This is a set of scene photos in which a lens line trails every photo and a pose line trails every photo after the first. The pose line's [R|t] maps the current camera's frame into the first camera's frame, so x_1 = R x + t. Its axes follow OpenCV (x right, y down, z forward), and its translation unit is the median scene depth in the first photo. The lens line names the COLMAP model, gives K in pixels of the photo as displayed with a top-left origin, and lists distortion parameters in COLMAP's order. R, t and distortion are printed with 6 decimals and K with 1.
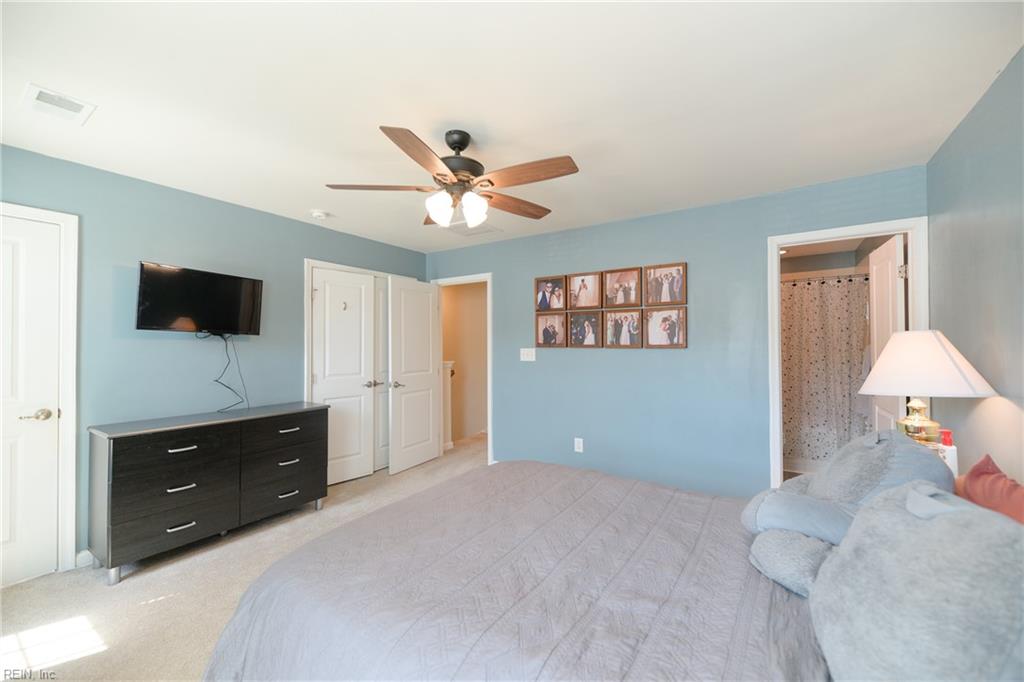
lens RADIAL K [[408.3, 0, 514.6], [0, 408.3, 343.1], [0, 0, 1]] dist [0.001982, -0.000313]
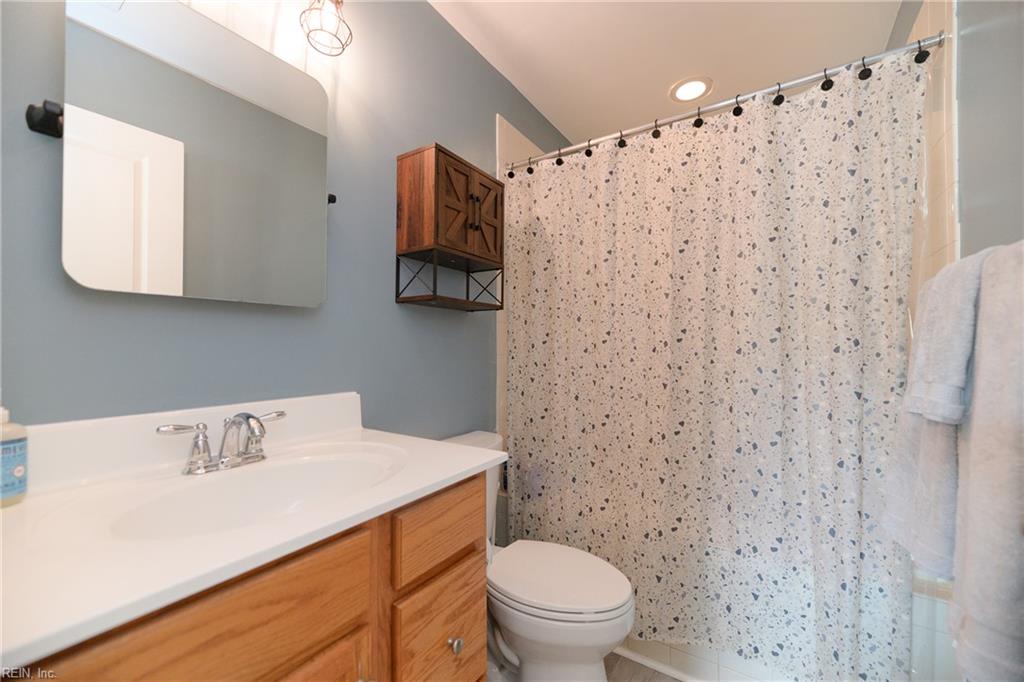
lens RADIAL K [[408.3, 0, 516.0], [0, 408.3, 346.2], [0, 0, 1]] dist [0.001982, -0.000313]
pose [[0.999813, -0.000968, -0.019300, 0.532794], [0.001162, 0.999949, 0.010003, 0.040202], [0.019289, -0.010023, 0.999764, 0.646831]]
